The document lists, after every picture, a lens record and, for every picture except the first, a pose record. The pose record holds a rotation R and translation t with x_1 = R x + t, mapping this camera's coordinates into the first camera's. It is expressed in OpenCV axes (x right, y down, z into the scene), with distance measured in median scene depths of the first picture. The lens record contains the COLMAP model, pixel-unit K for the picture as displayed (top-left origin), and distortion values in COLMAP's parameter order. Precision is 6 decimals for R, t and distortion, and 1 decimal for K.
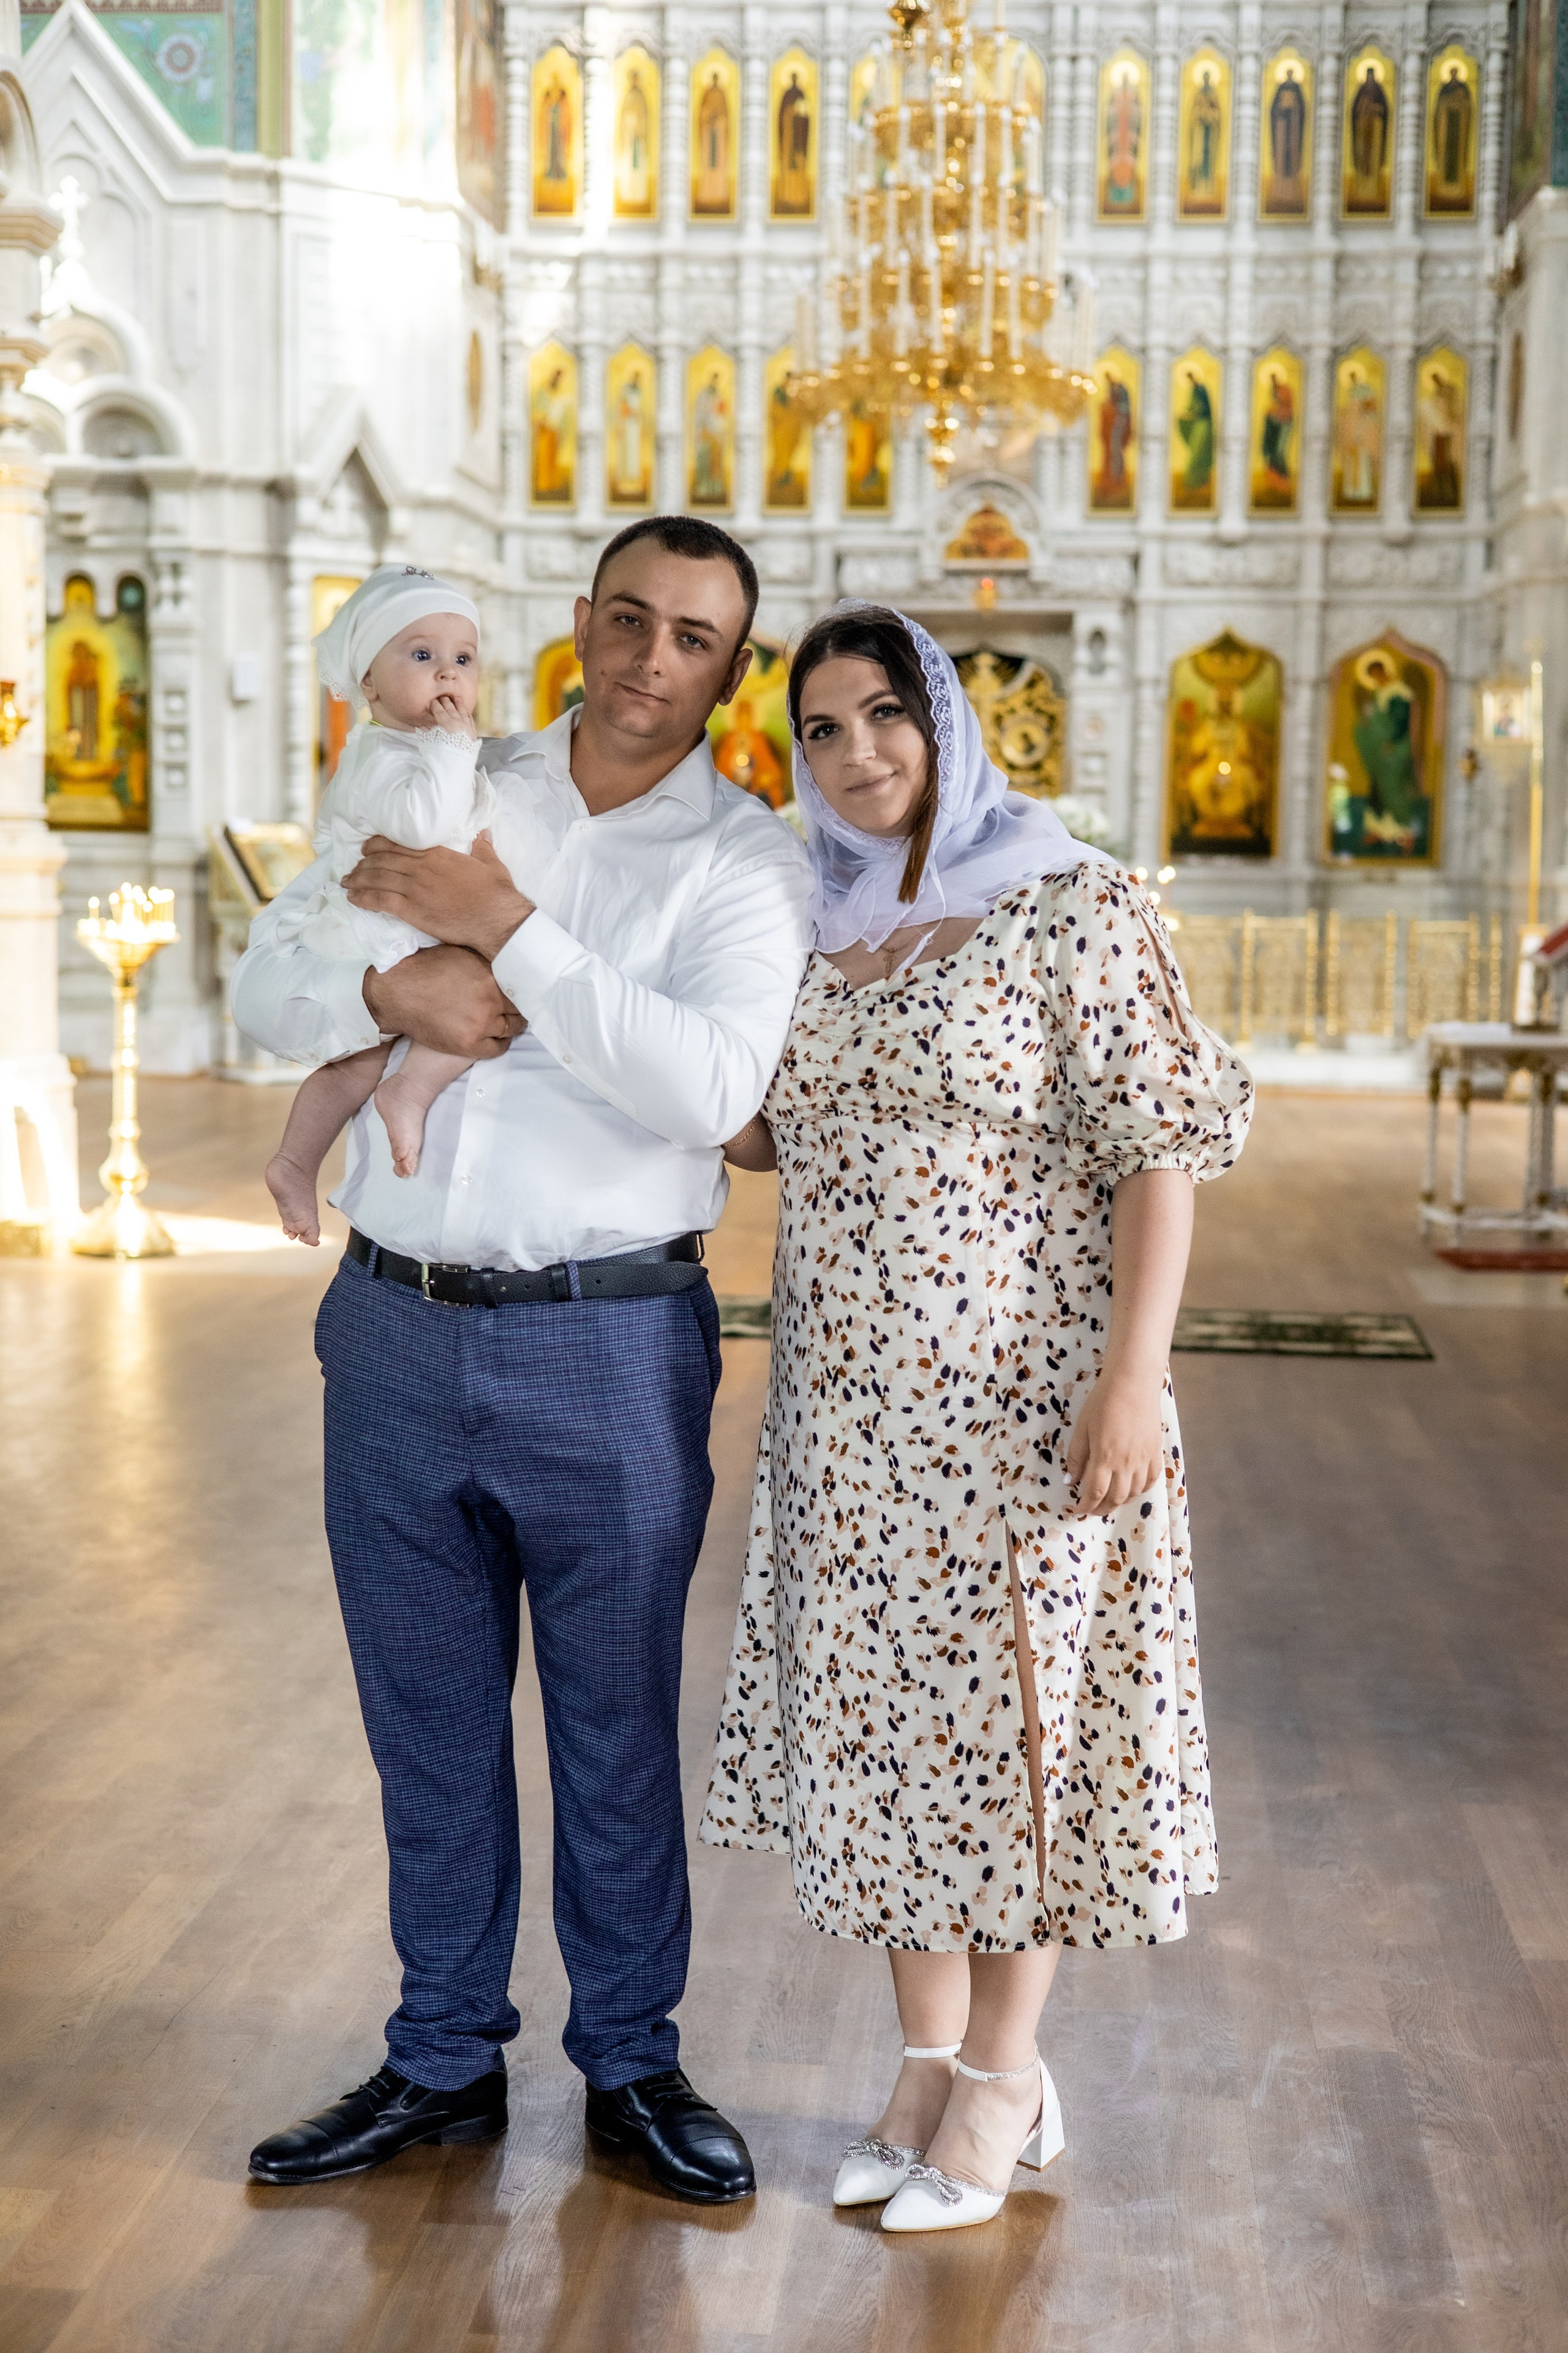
lens RADIAL K [[3407.9, 0, 784.0], [0, 3407.9, 1176.5], [0, 0, 1]] dist [0.247609, -0.912158]
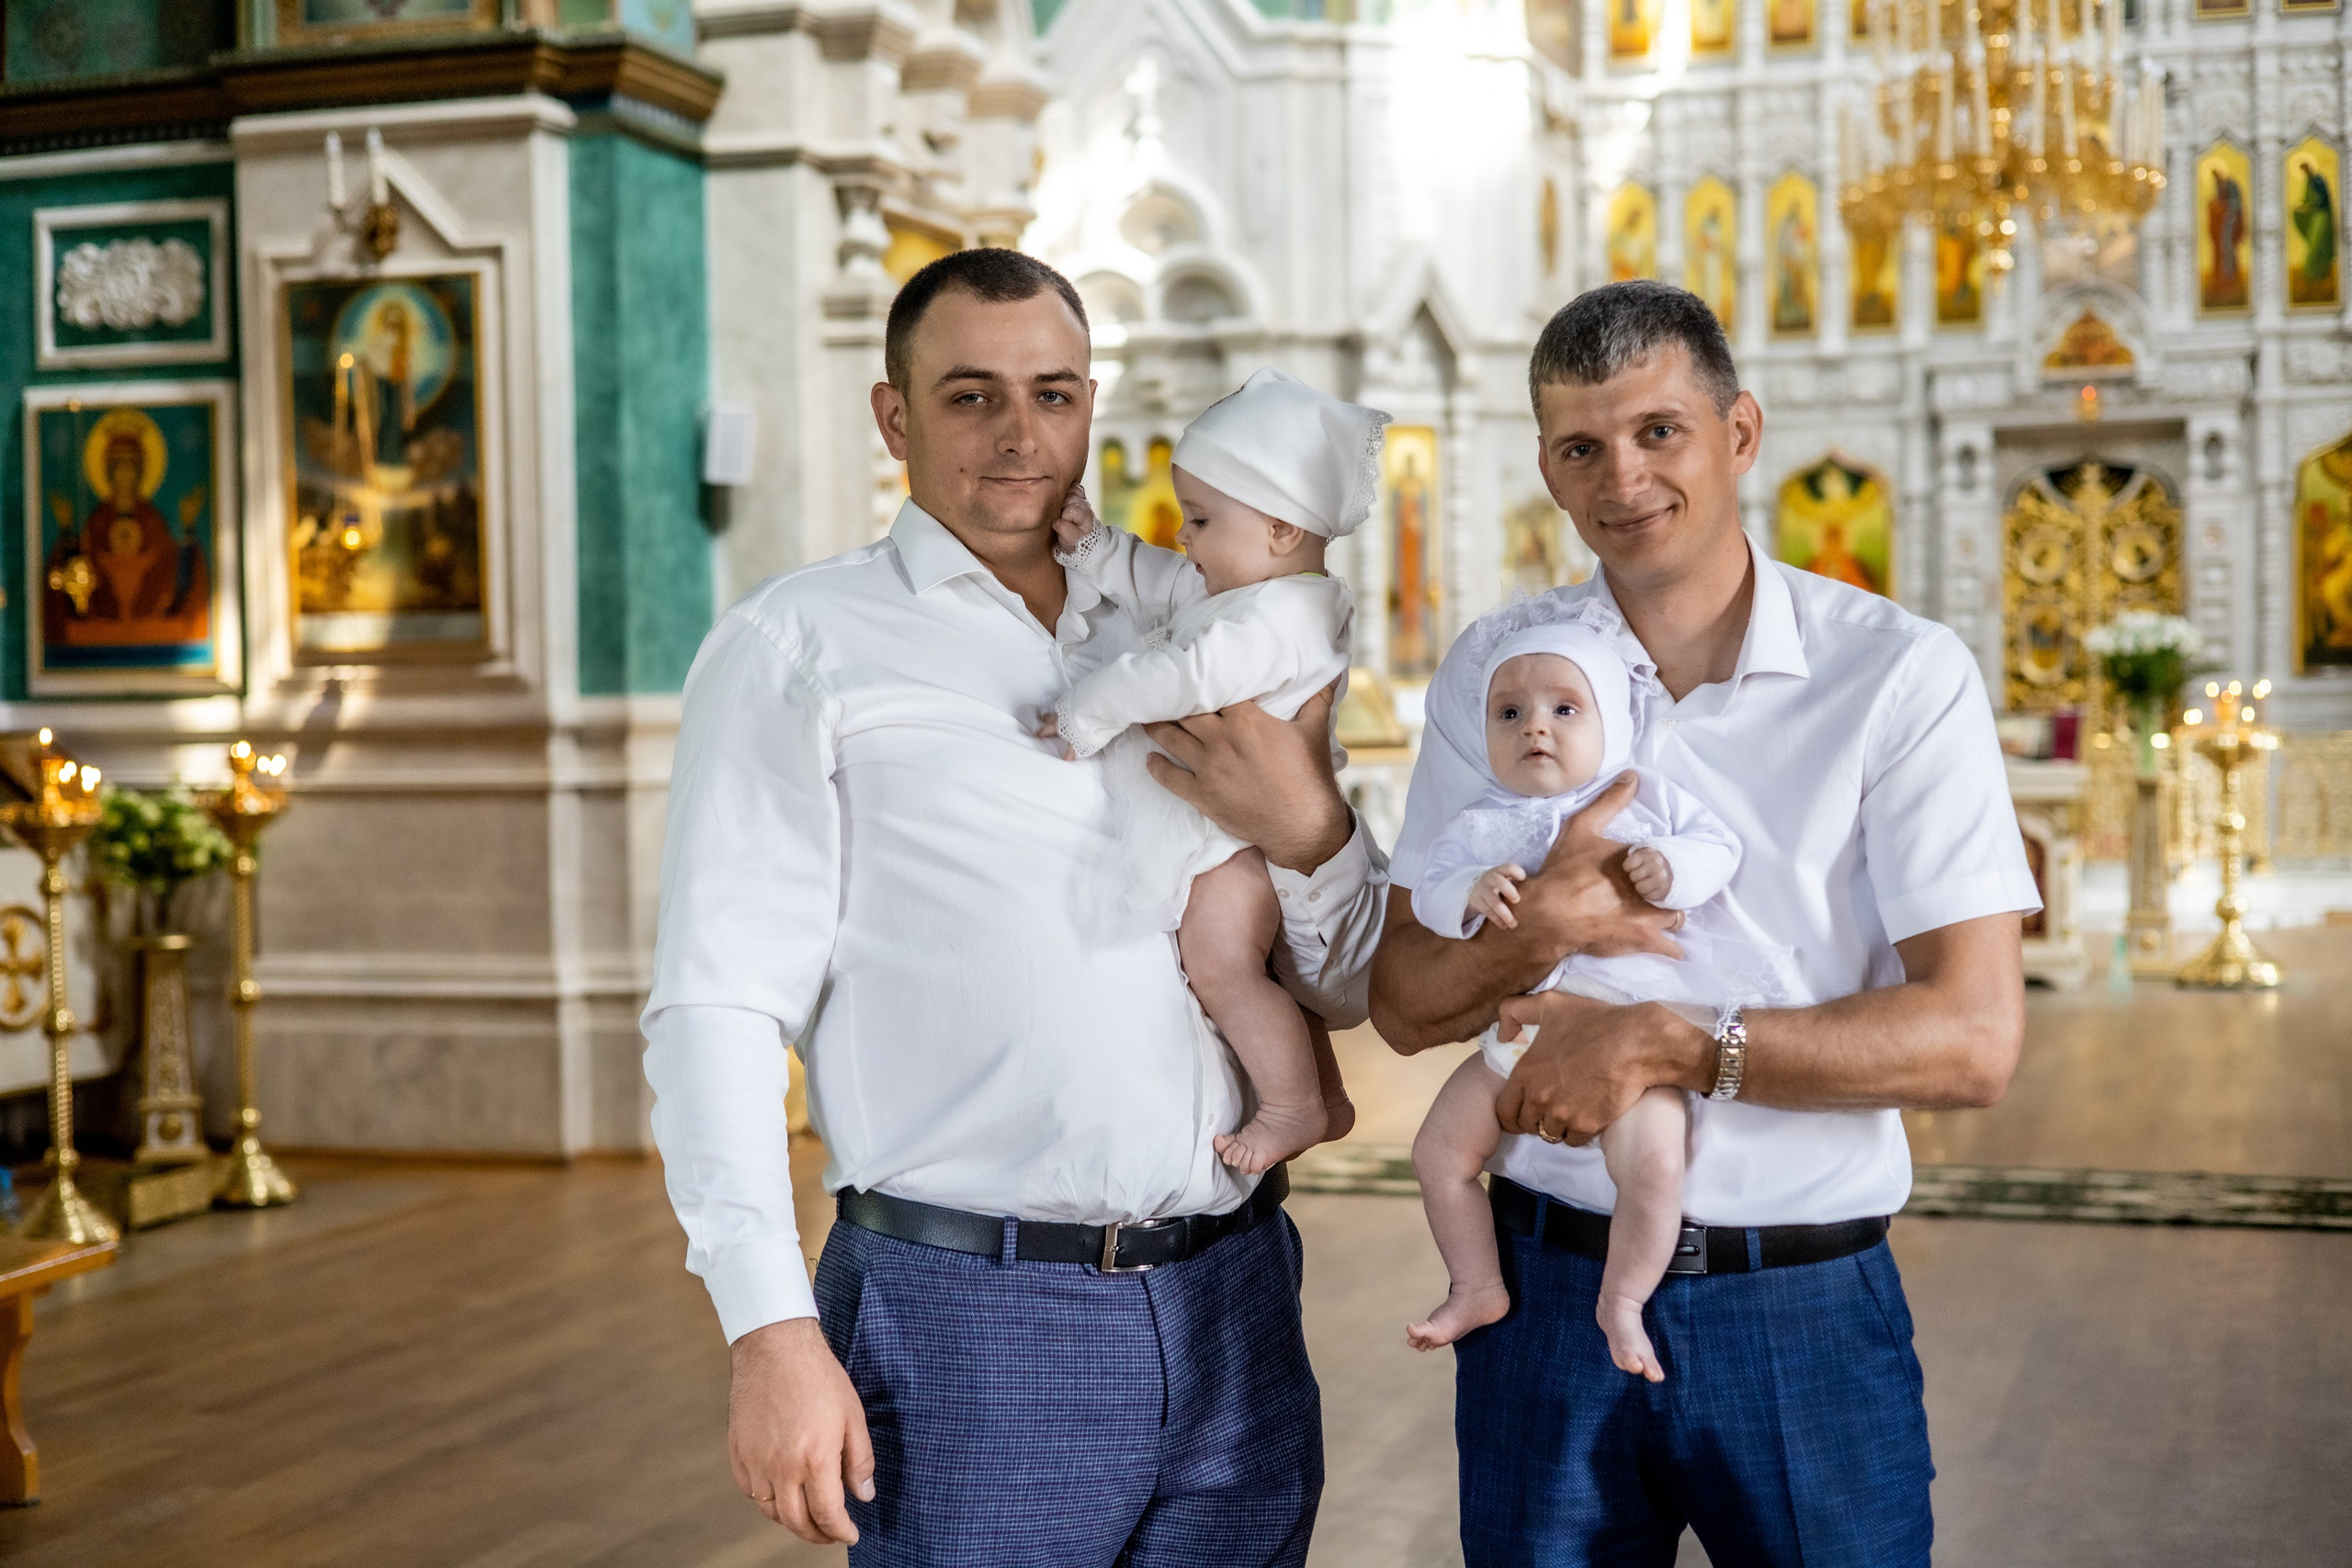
lens RADIAL K [[3301.4, 0, 1176.0], [0, 3301.4, 784.0], [0, 0, 1]] dist [0.235594, -0.824778]
pose [[0.971036, -0.026027, -0.237512, 0.030837], [0.010025, 0.997612, -0.068332, -0.002468], [0.238723, 0.063972, 0.968978, 0.040731]]
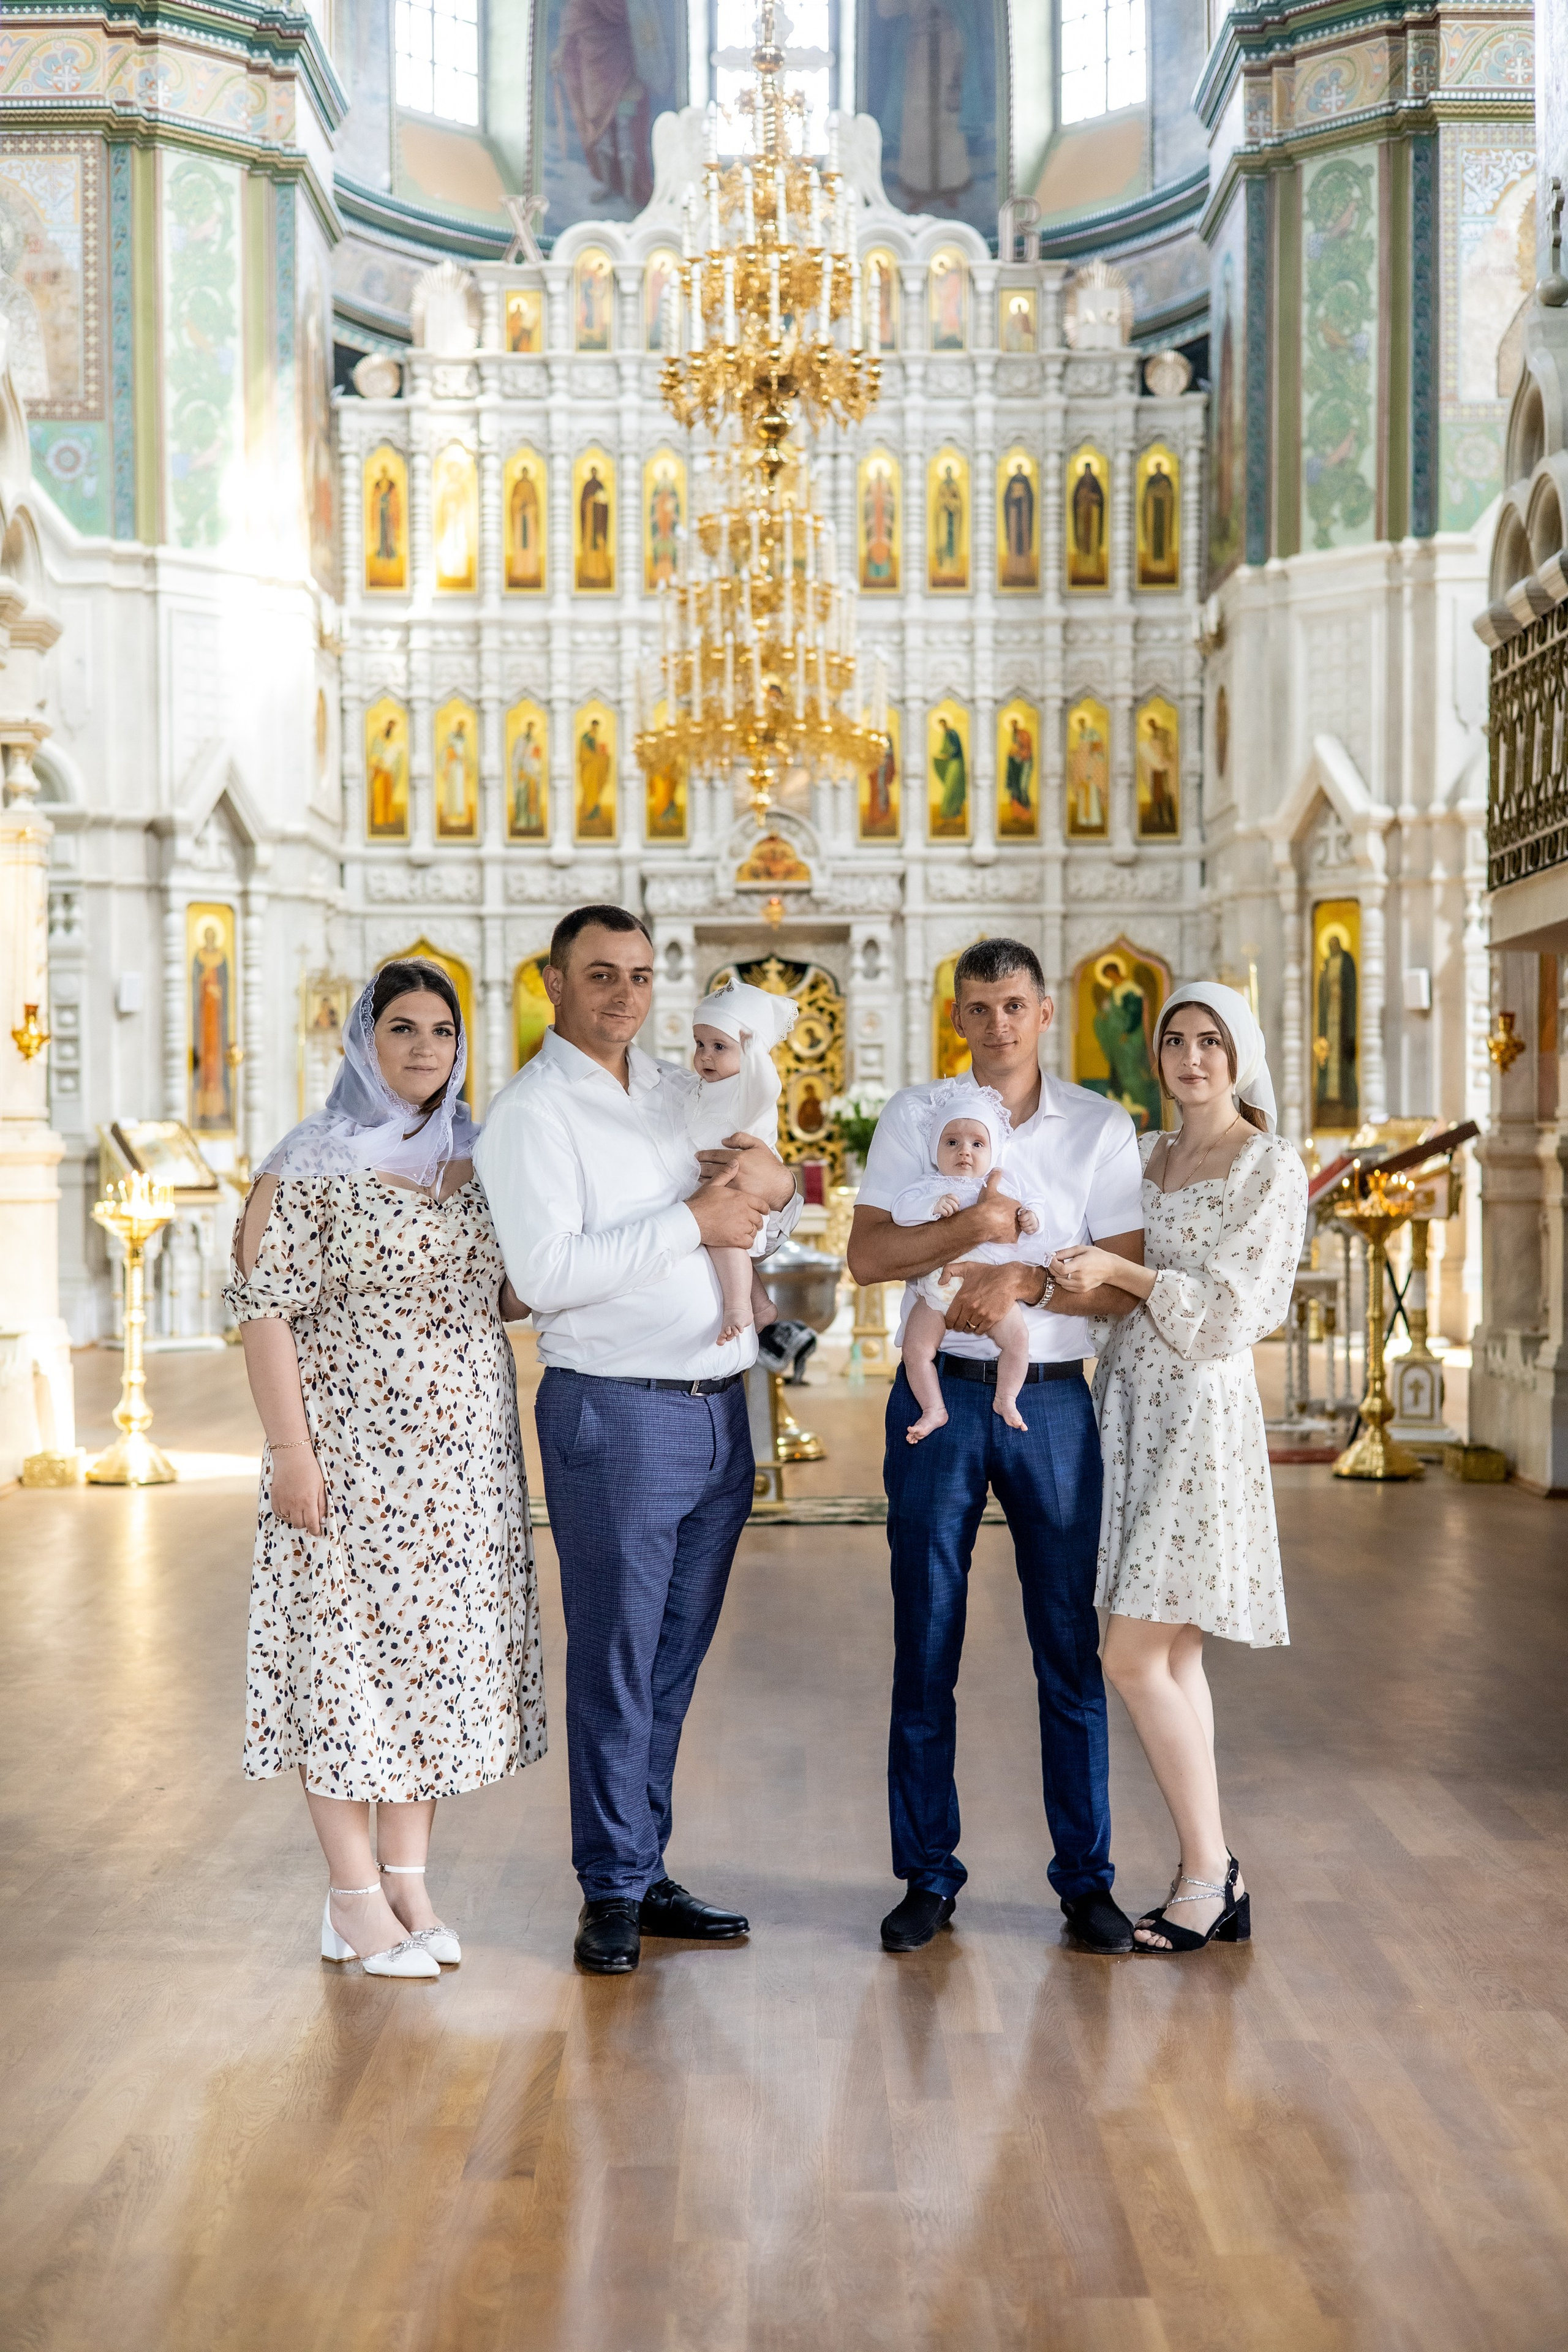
lens RADIAL K [[3301.7, 0, 784.0], [0, 3301.7, 1176.0], [0, 0, 1]] dist [0.235594, -0.824778]
pose [[0.995917, -0.021494, 0.087683, -0.036468], [0.028773, 0.996166, -0.082617, 0.010055], [-0.085571, 0.084802, 0.992717, -0.088418]]
